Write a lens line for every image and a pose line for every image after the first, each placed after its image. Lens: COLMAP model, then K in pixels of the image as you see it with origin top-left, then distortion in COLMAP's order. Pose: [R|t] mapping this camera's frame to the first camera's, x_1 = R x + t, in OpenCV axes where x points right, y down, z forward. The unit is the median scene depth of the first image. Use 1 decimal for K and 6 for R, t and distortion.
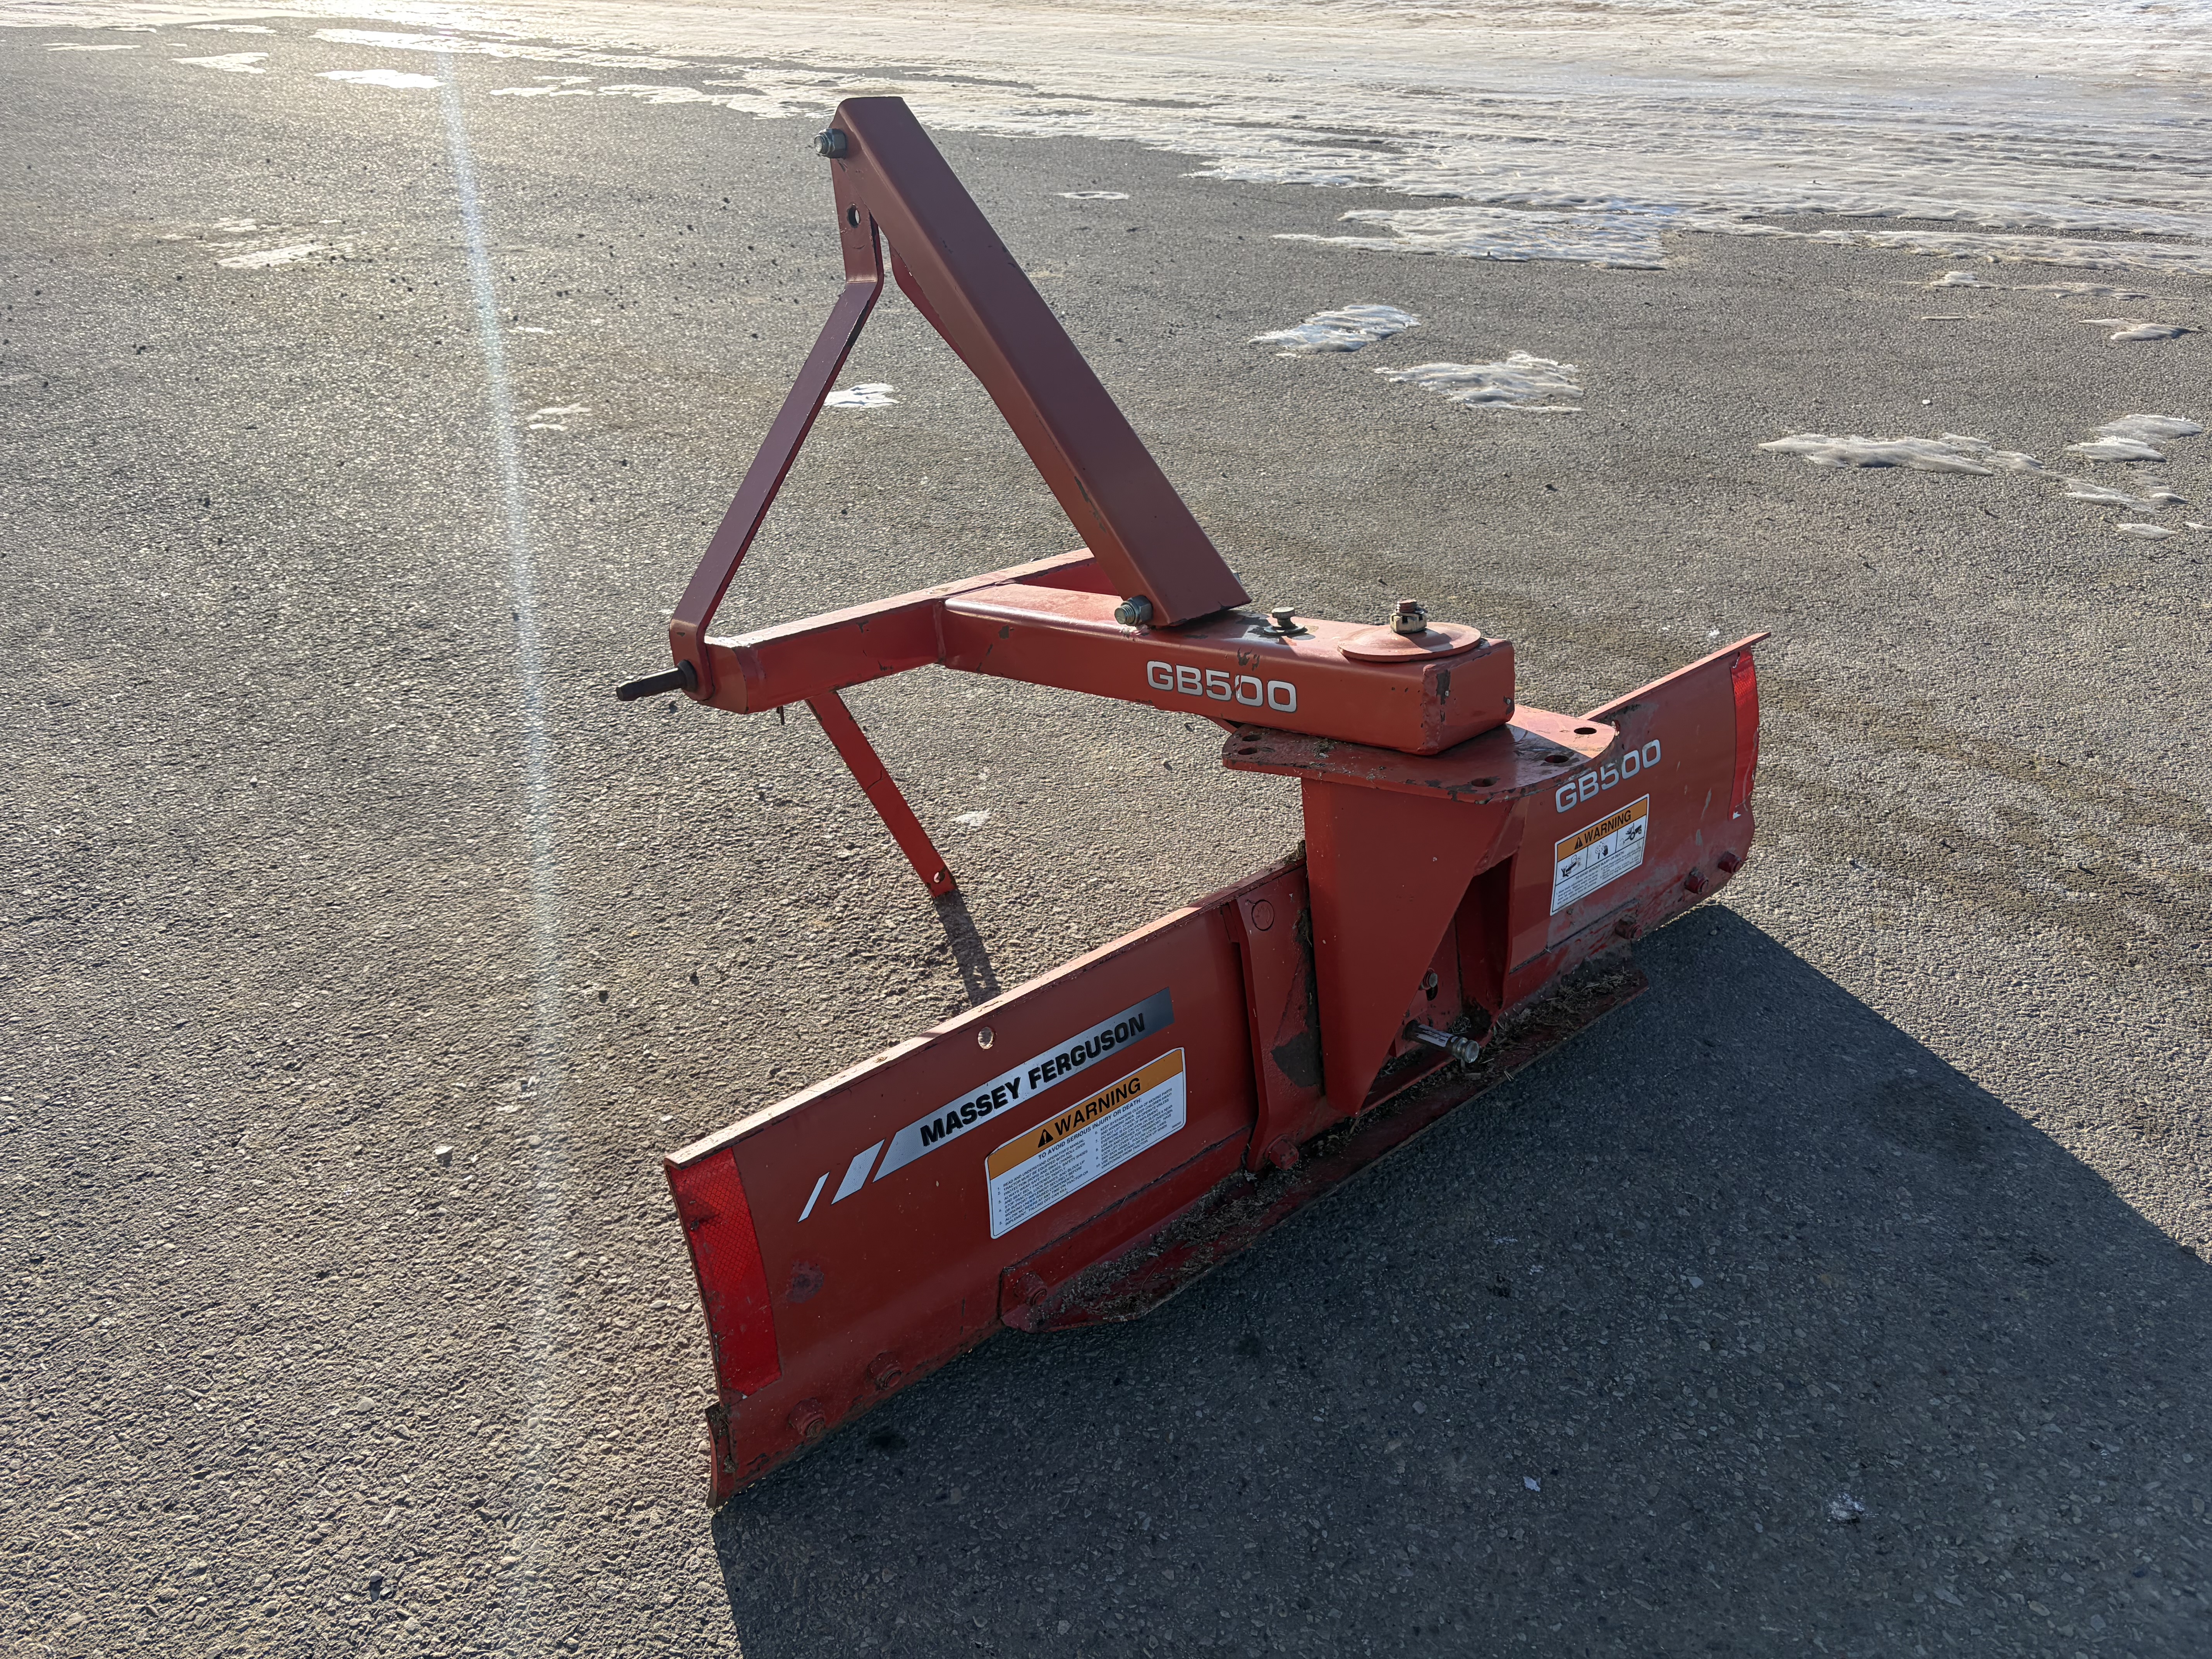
lens RADIAL K [[1660.7, 0, 1105.7], [0, 1660.7, 840.8], [0, 0, 1]] dist [0.061263, -0.064641]
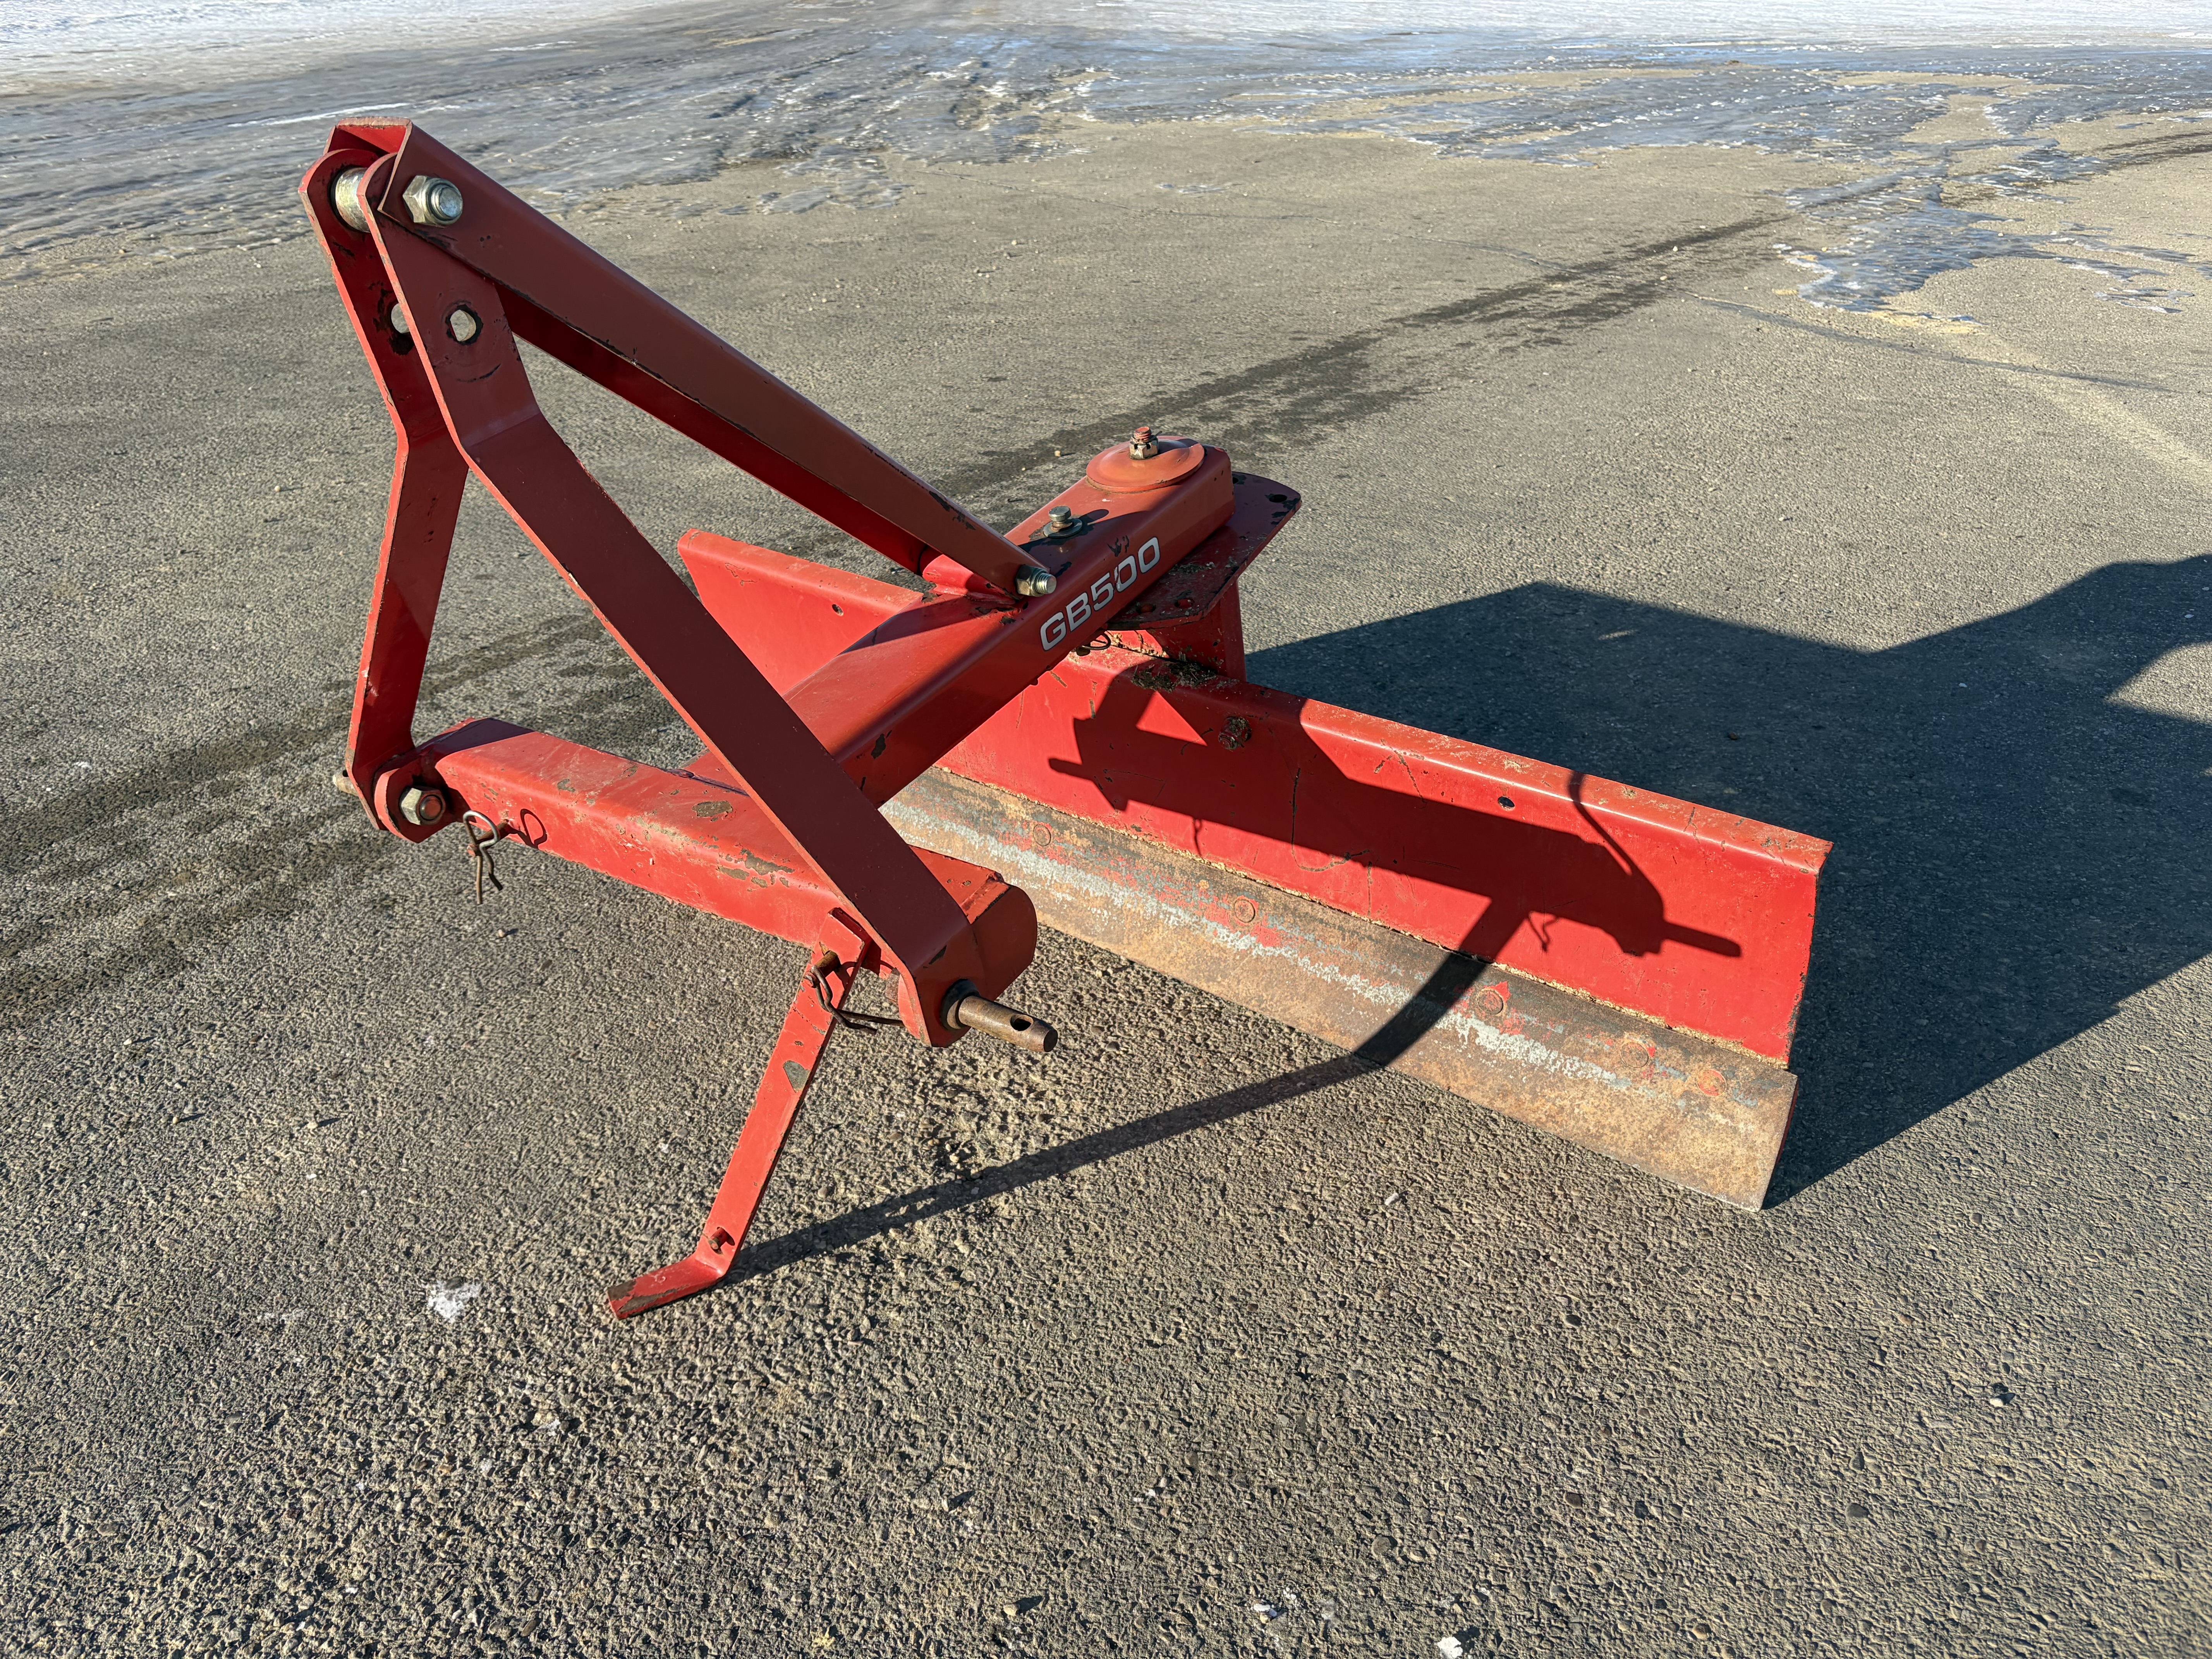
lens RADIAL K [[1659.2, 0, 1093.5], [0, 1659.2, 829.1], [0, 0, 1]] dist [0.070616, -0.086630]
pose [[-0.185246, -0.456144, 0.870412, -0.889789], [0.496155, 0.721142, 0.483513, -0.487233], [-0.848242, 0.521428, 0.092729, 0.993877]]
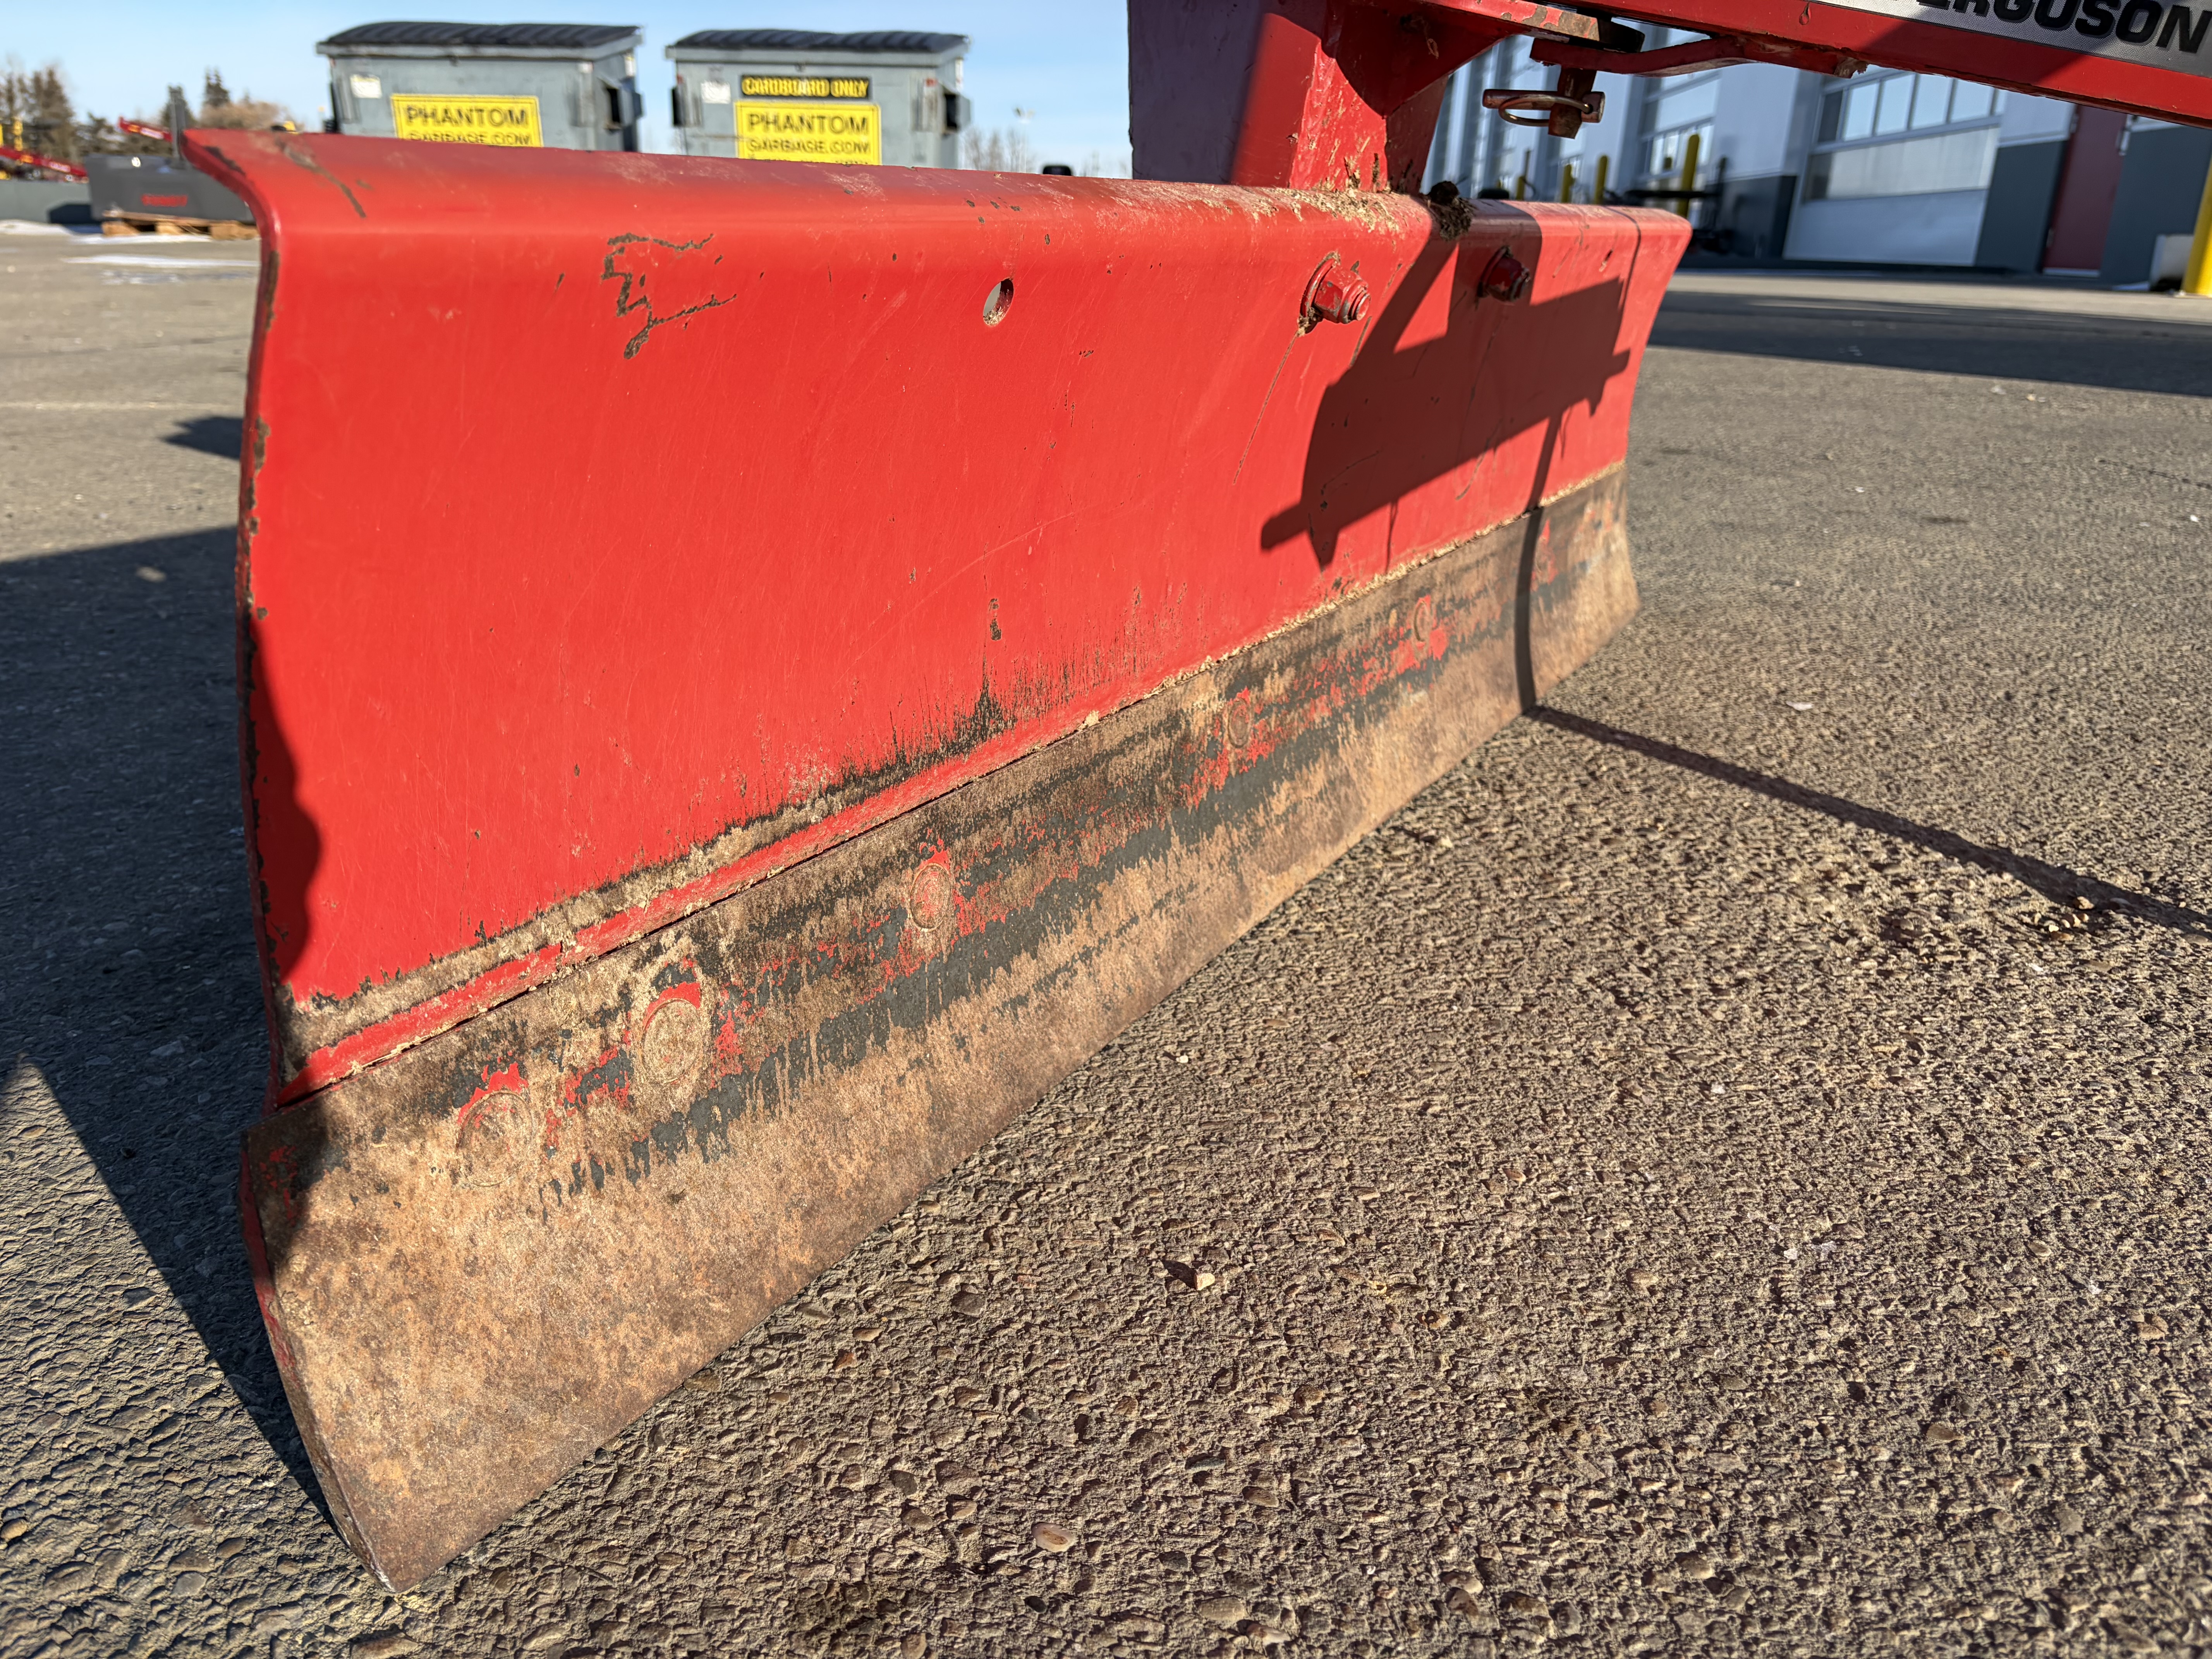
lens RADIAL K [[1677.5, 0, 1097.9], [0, 1677.5, 830.7], [0, 0, 1]] dist [0.056930, -0.067179]
pose [[-0.942601, 0.093540, -0.320552, 0.473697], [-0.185478, 0.651589, 0.735547, -0.286500], [0.277671, 0.752783, -0.596839, 1.518782]]
